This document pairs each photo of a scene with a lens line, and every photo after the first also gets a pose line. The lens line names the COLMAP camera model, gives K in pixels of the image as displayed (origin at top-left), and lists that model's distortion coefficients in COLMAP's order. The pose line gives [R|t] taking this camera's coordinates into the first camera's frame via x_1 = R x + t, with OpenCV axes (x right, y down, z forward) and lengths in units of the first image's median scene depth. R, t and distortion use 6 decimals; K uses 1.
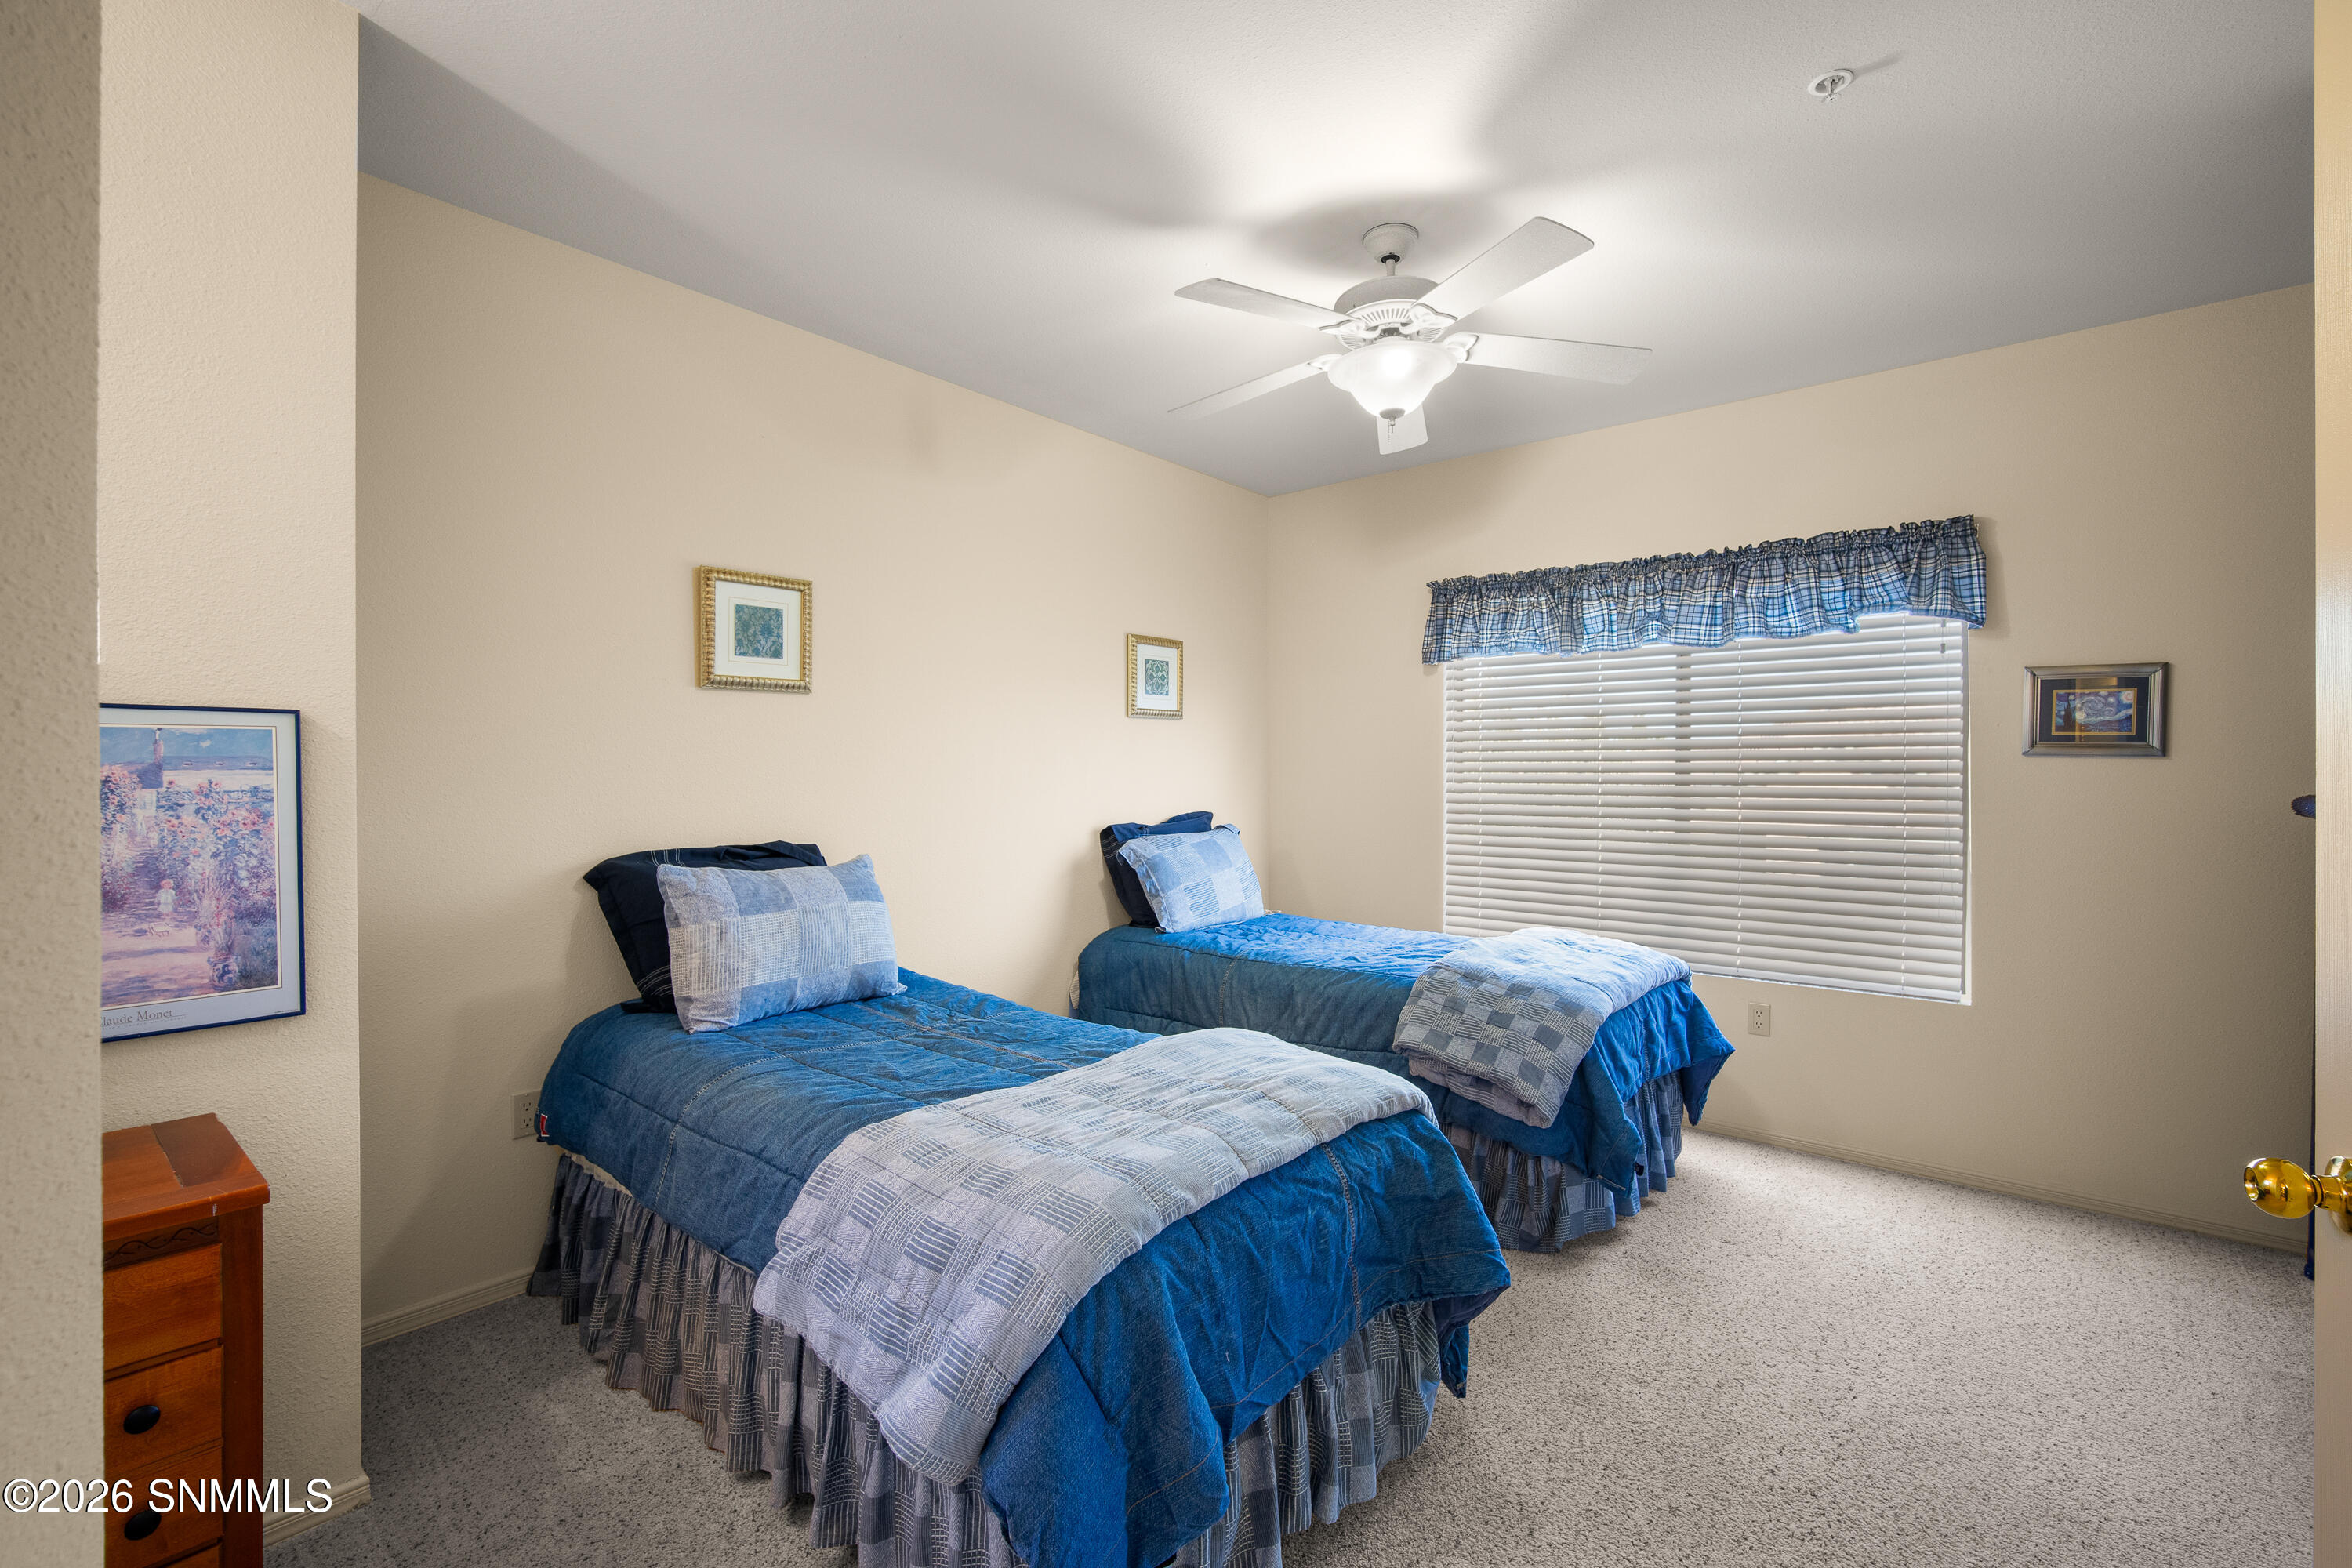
lens RADIAL K [[1031.9, 0, 1181.4], [0, 1031.9, 766.4], [0, 0, 1]] dist [-0.015268, 0.006265]
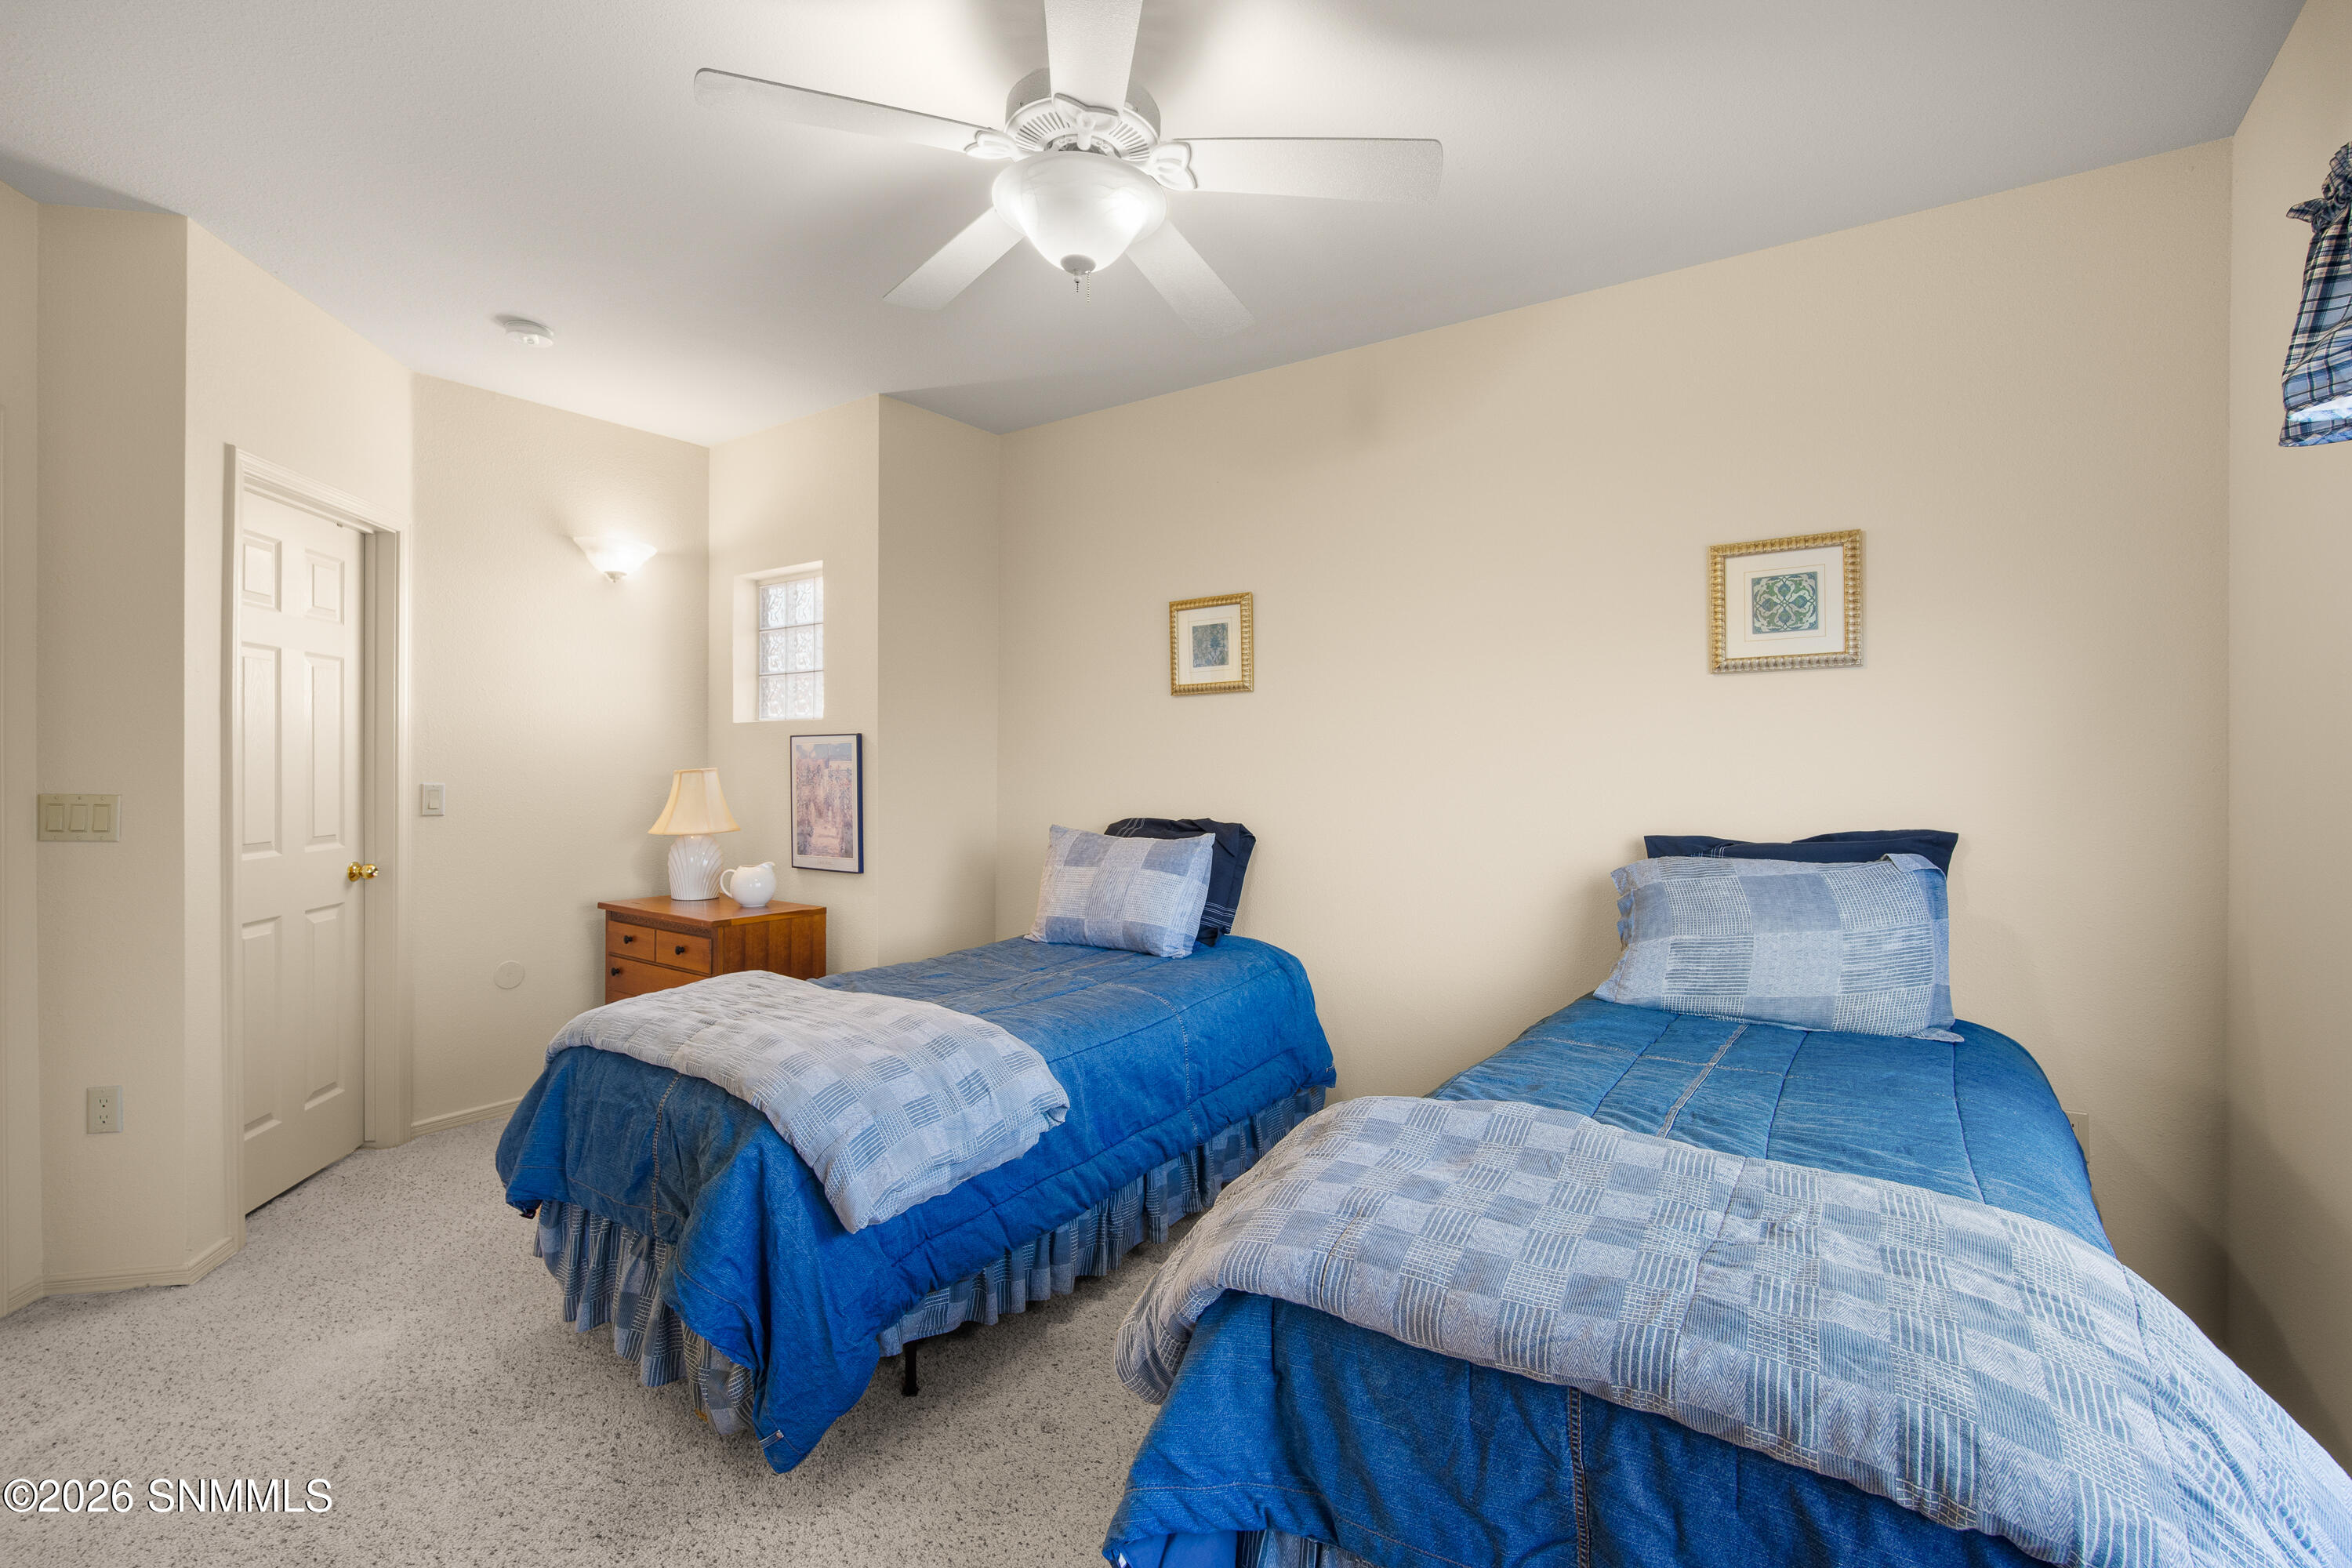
lens RADIAL K [[1031.9, 0, 1181.4], [0, 1031.9, 766.4], [0, 0, 1]] dist [-0.015268, 0.006265]
pose [[0.100595, -0.003324, -0.994922, 0.747523], [0.004451, 0.999986, -0.002891, 0.014051], [0.994918, -0.004137, 0.100608, 0.797457]]
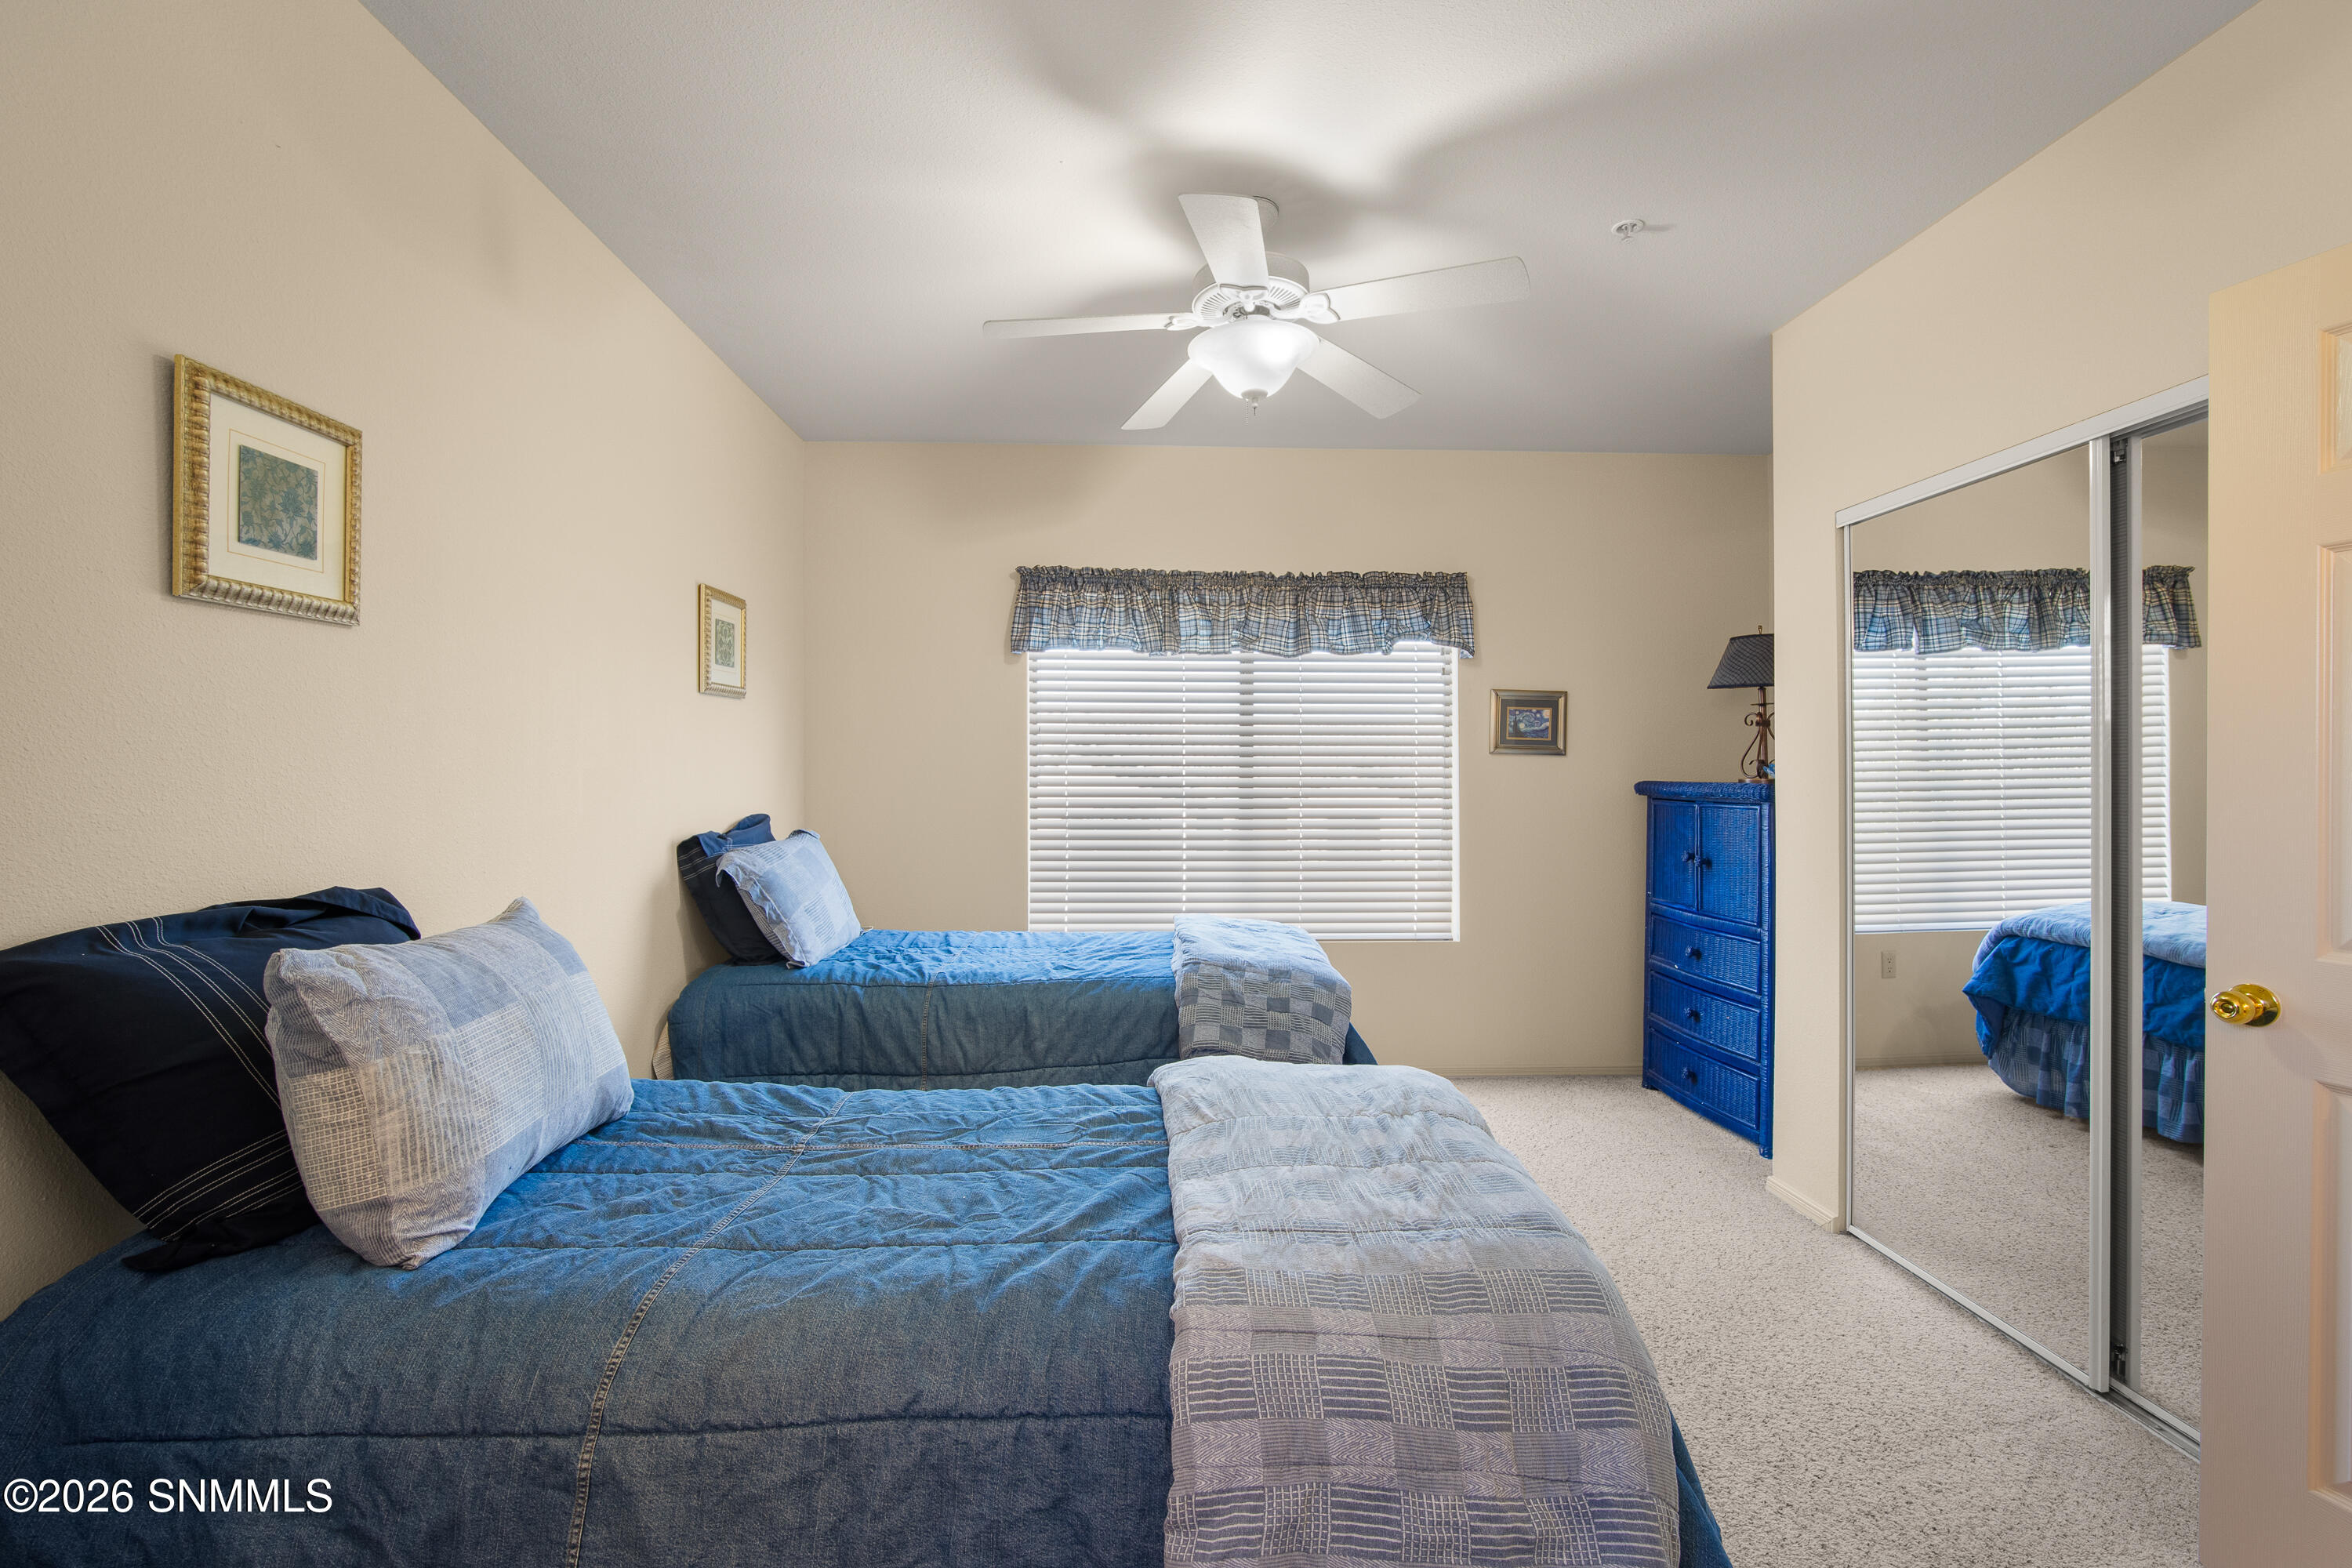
lens RADIAL K [[1031.9, 0, 1181.4], [0, 1031.9, 766.4], [0, 0, 1]] dist [-0.015268, 0.006265]
pose [[0.733010, 0.000828, 0.680217, -0.404652], [-0.005130, 0.999978, 0.004310, 0.001899], [-0.680198, -0.006649, 0.732998, 0.266133]]
